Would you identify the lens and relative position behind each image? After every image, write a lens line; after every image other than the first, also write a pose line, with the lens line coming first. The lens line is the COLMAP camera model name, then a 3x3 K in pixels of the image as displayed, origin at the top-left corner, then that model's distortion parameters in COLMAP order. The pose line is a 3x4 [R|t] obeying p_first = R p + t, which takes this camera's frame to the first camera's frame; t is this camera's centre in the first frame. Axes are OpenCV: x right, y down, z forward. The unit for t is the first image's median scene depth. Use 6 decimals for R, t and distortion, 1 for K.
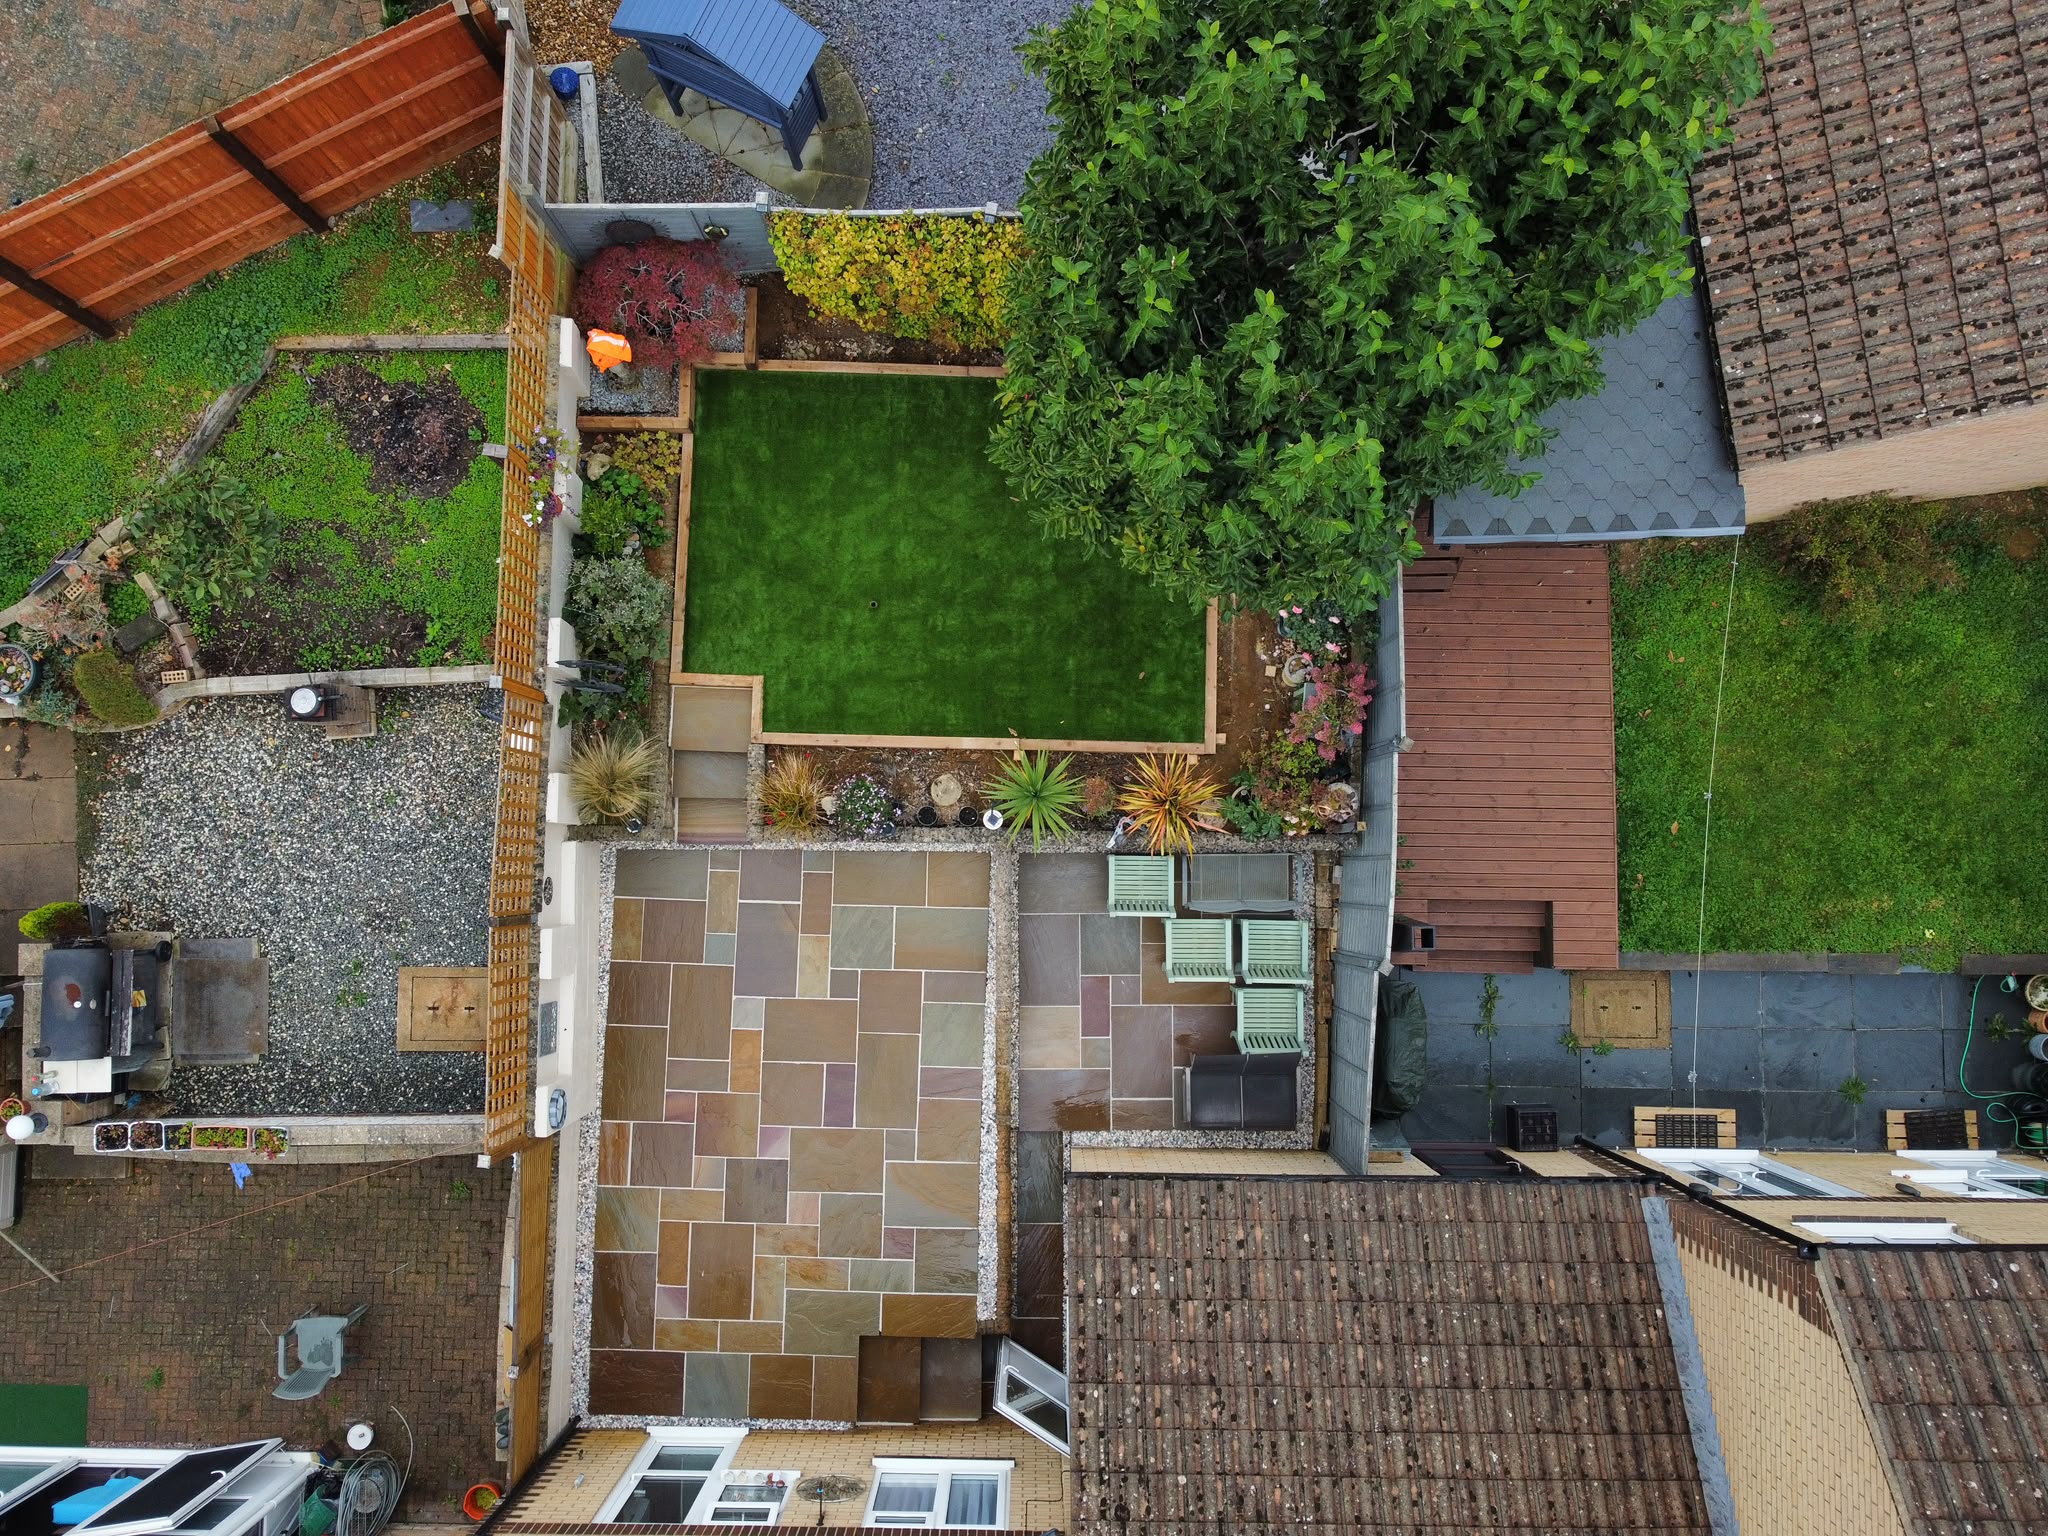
lens RADIAL K [[1541.3, 0, 1021.6], [0, 1541.3, 766.8], [0, 0, 1]] dist [0.002797, -0.008576]
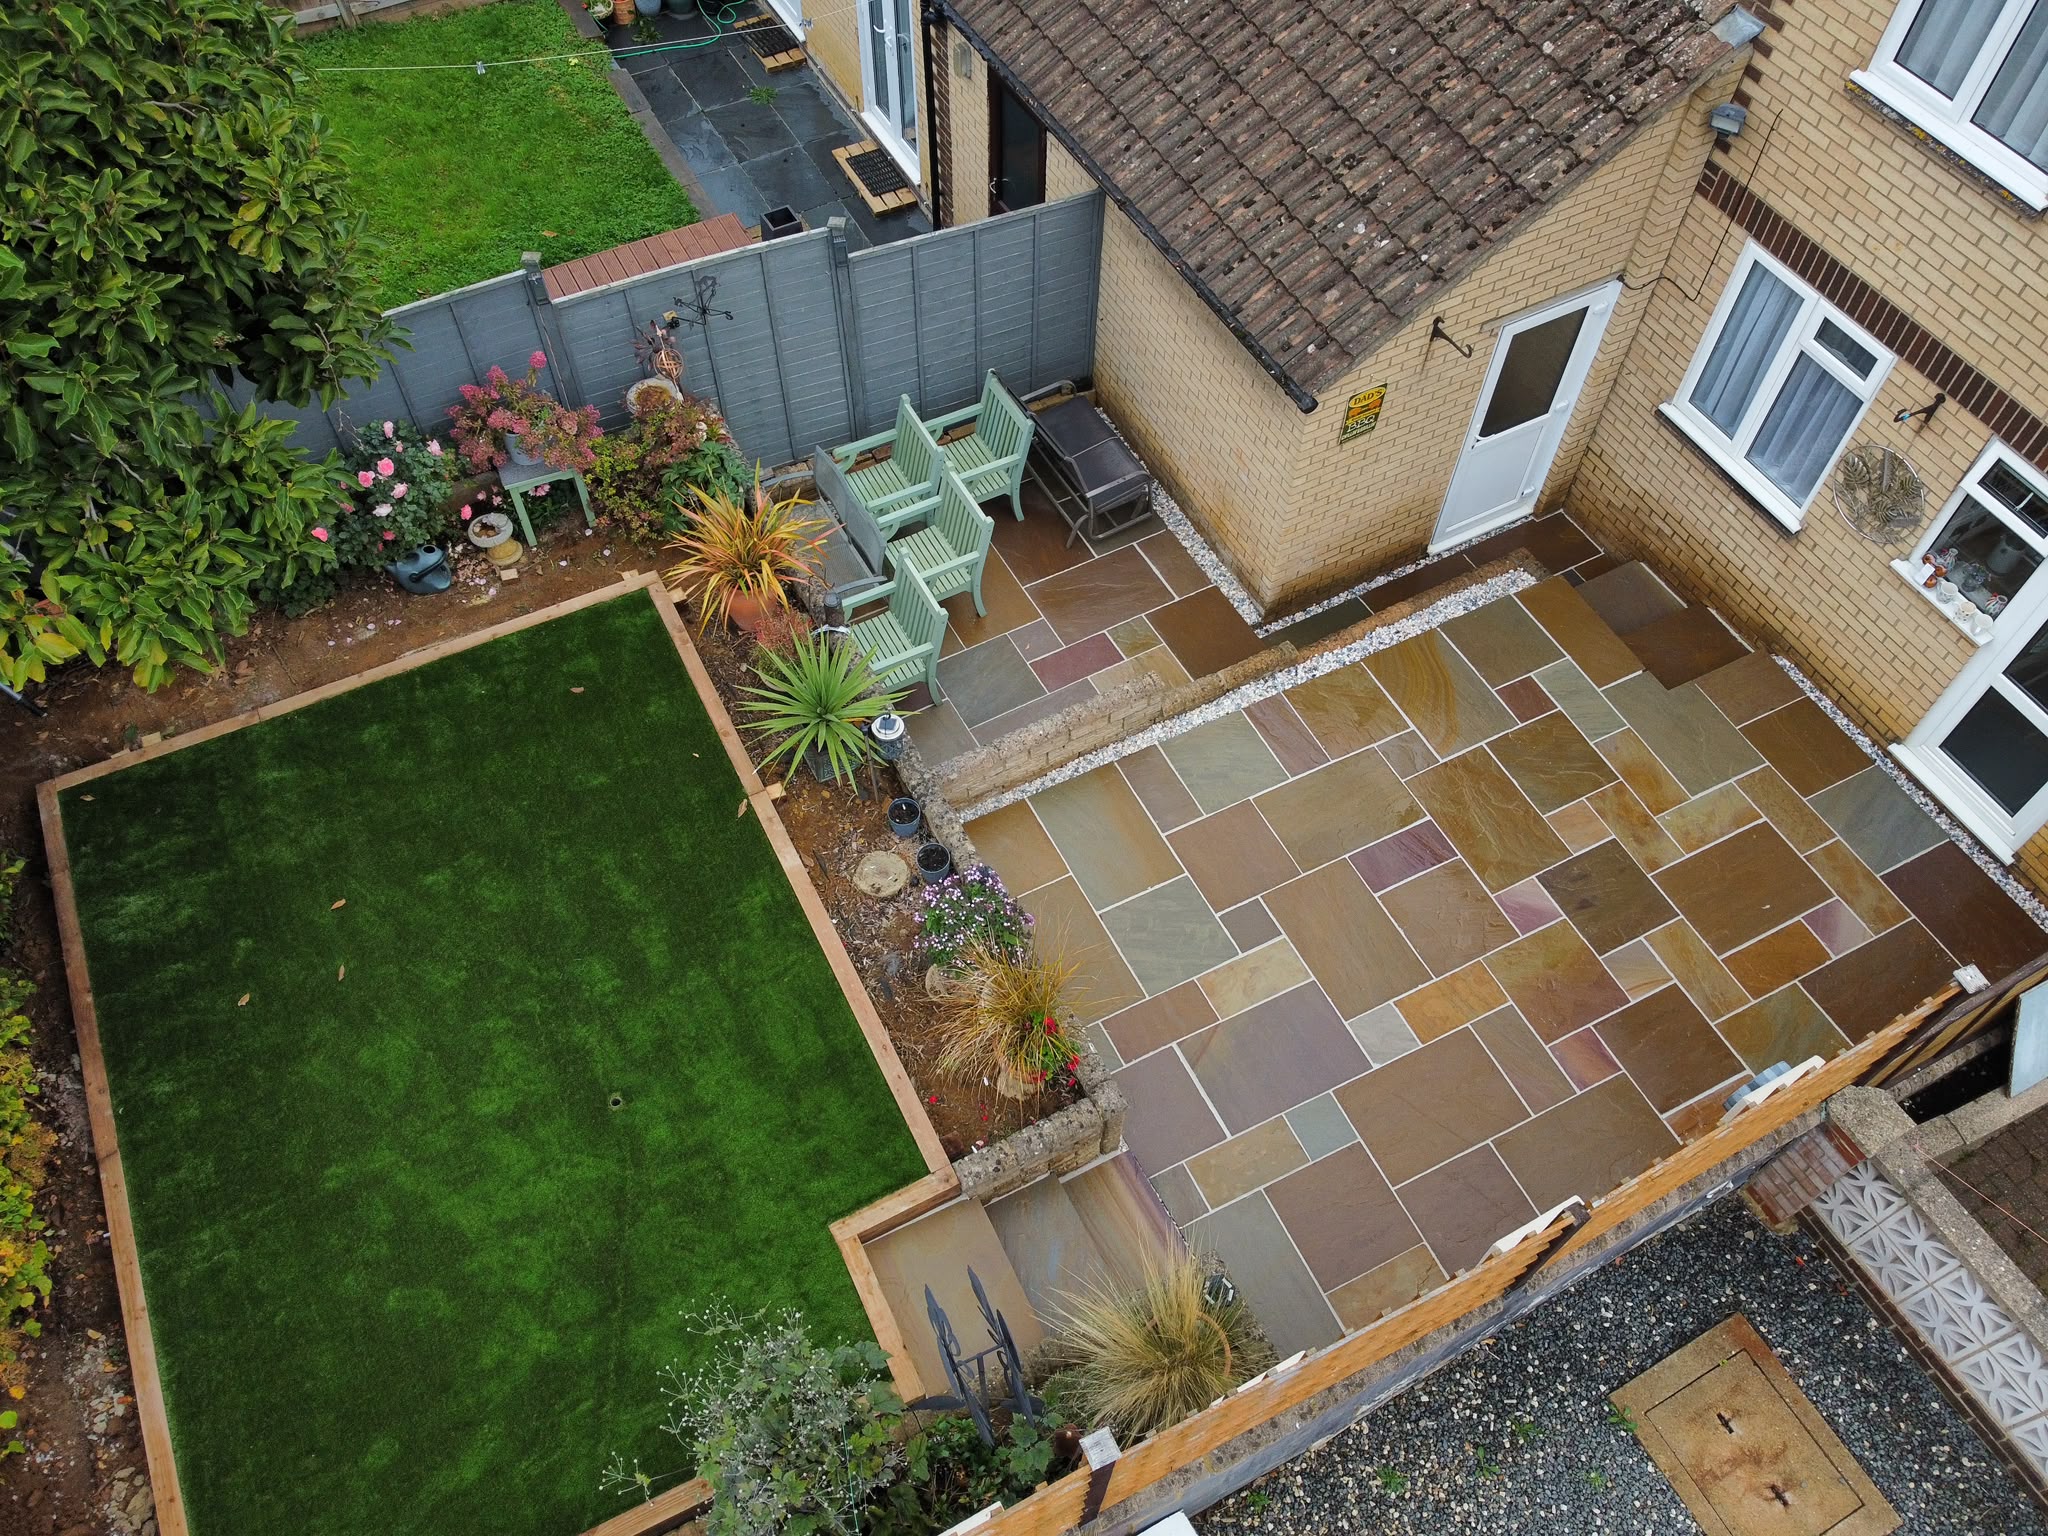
lens RADIAL K [[1541.3, 0, 1021.5], [0, 1541.3, 767.9], [0, 0, 1]] dist [0.002797, -0.008576]
pose [[-0.474790, -0.727535, 0.495245, -0.337124], [0.877521, -0.348298, 0.329613, -0.117571], [-0.067312, 0.591084, 0.803796, 0.504797]]
